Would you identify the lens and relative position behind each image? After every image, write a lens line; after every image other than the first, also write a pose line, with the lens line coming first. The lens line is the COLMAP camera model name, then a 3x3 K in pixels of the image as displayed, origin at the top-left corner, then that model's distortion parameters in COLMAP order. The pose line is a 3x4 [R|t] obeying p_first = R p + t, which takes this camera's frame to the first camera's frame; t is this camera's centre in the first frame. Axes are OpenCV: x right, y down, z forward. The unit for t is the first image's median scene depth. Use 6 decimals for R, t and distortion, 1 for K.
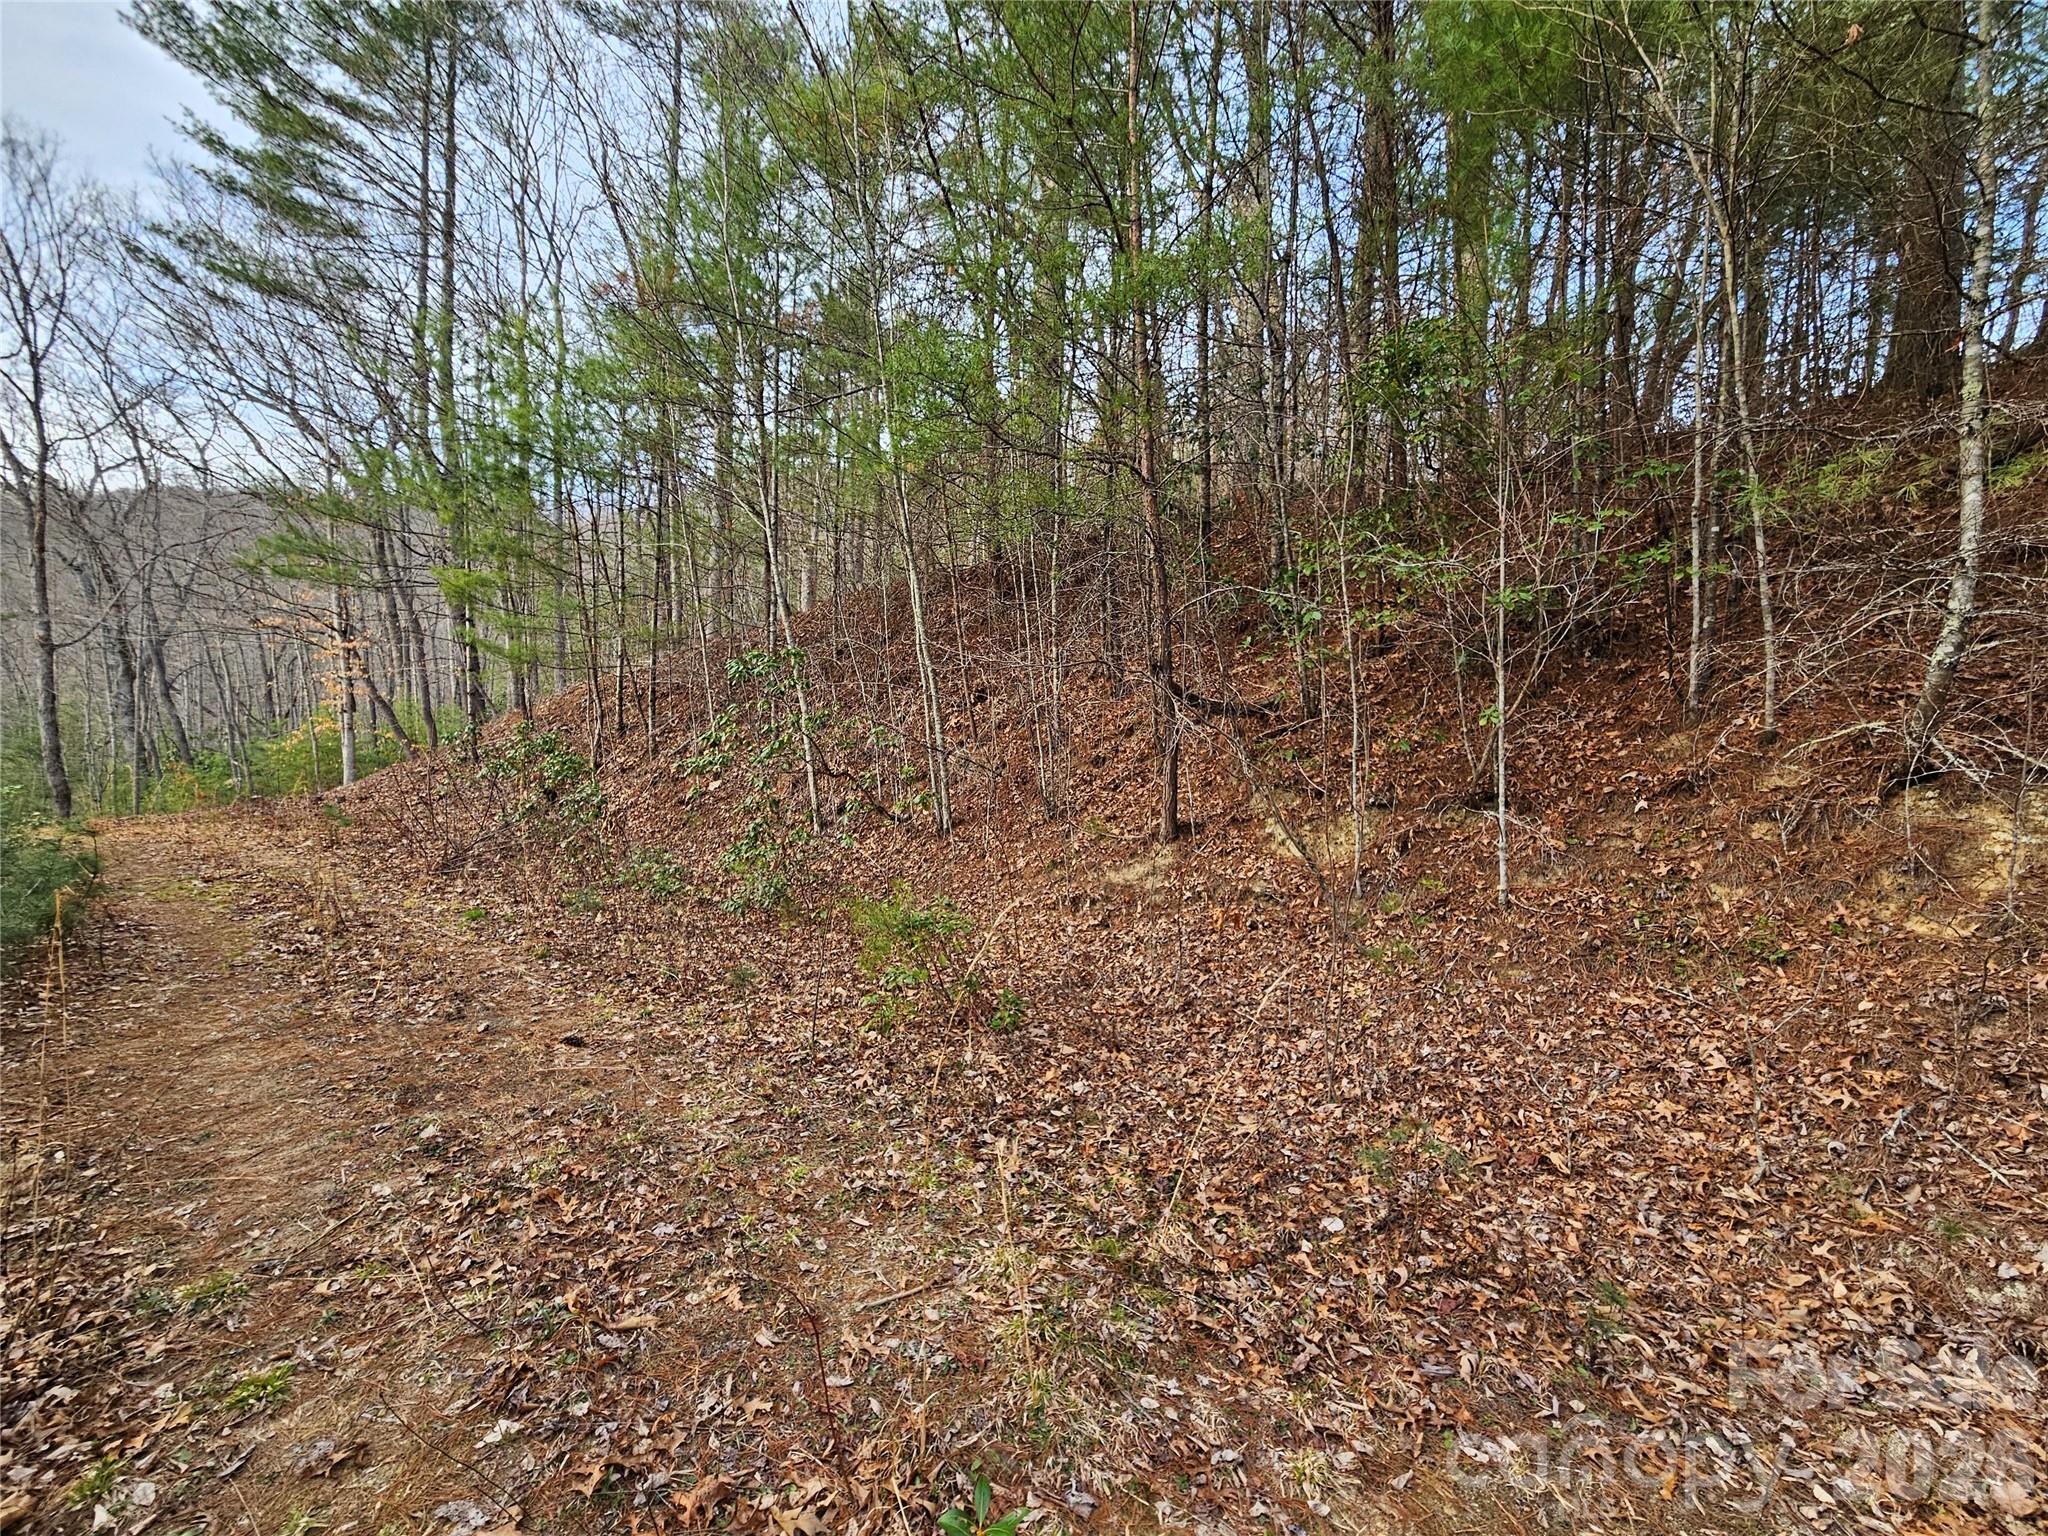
lens RADIAL K [[839.3, 0, 1025.9], [0, 839.3, 777.0], [0, 0, 1]] dist [-0.000130, 0.000740]
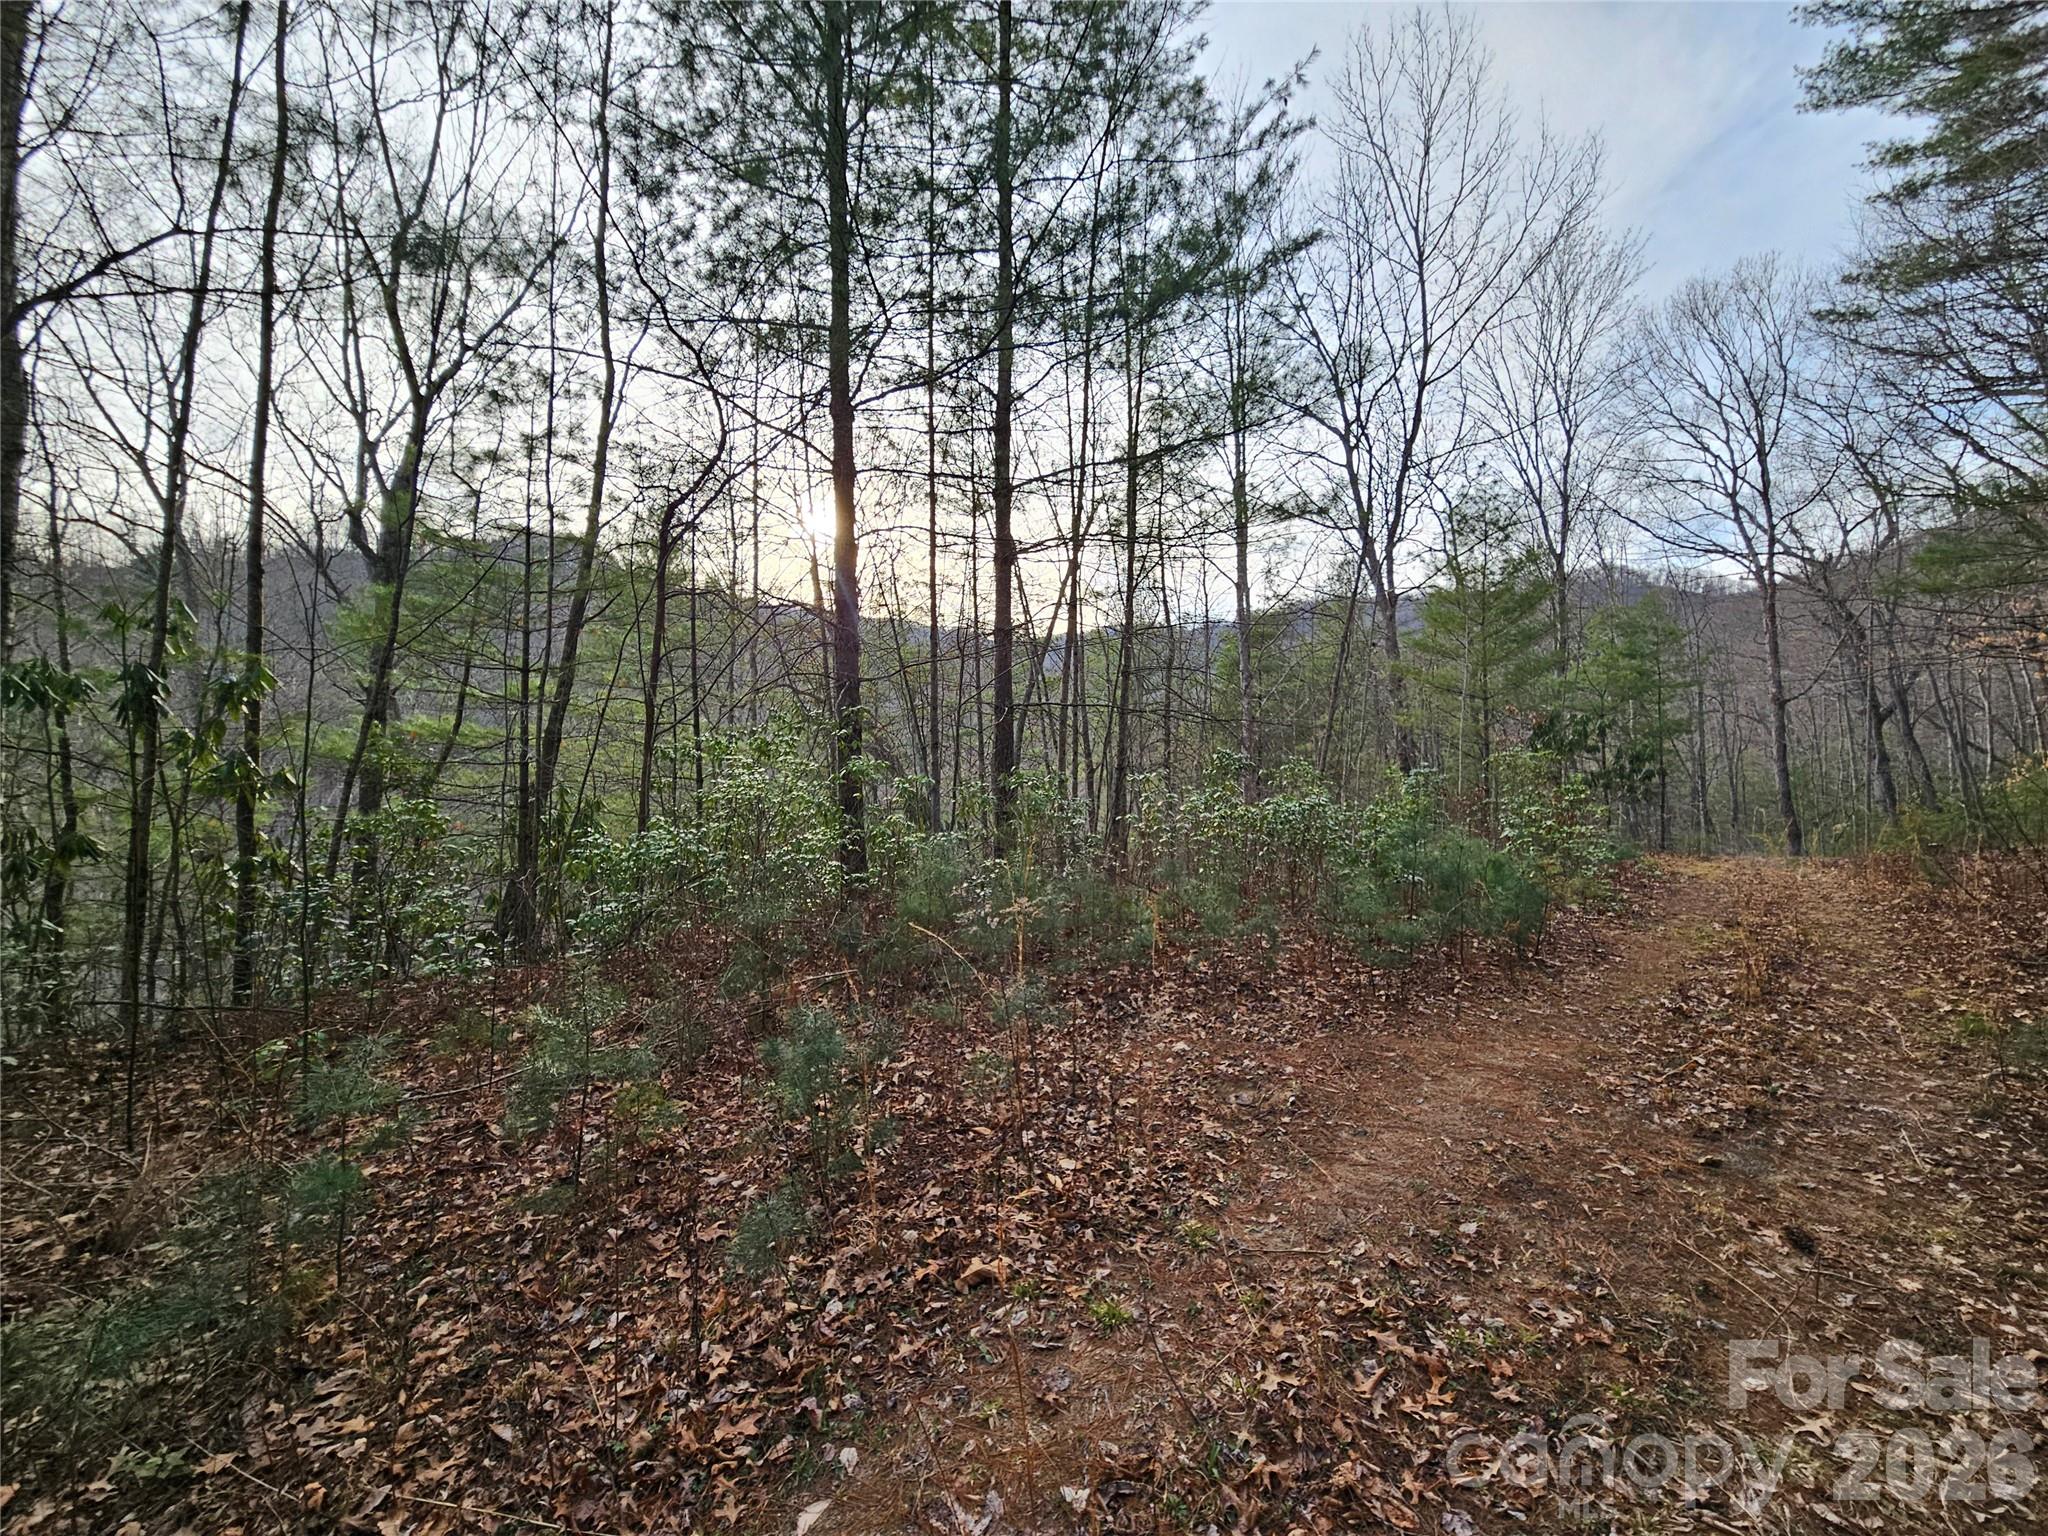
lens RADIAL K [[839.3, 0, 1025.9], [0, 839.3, 777.0], [0, 0, 1]] dist [-0.000130, 0.000740]
pose [[-0.073468, -0.033597, -0.996732, 0.174462], [-0.015274, 0.999353, -0.032560, -0.016022], [0.997181, 0.012832, -0.073933, 0.441763]]
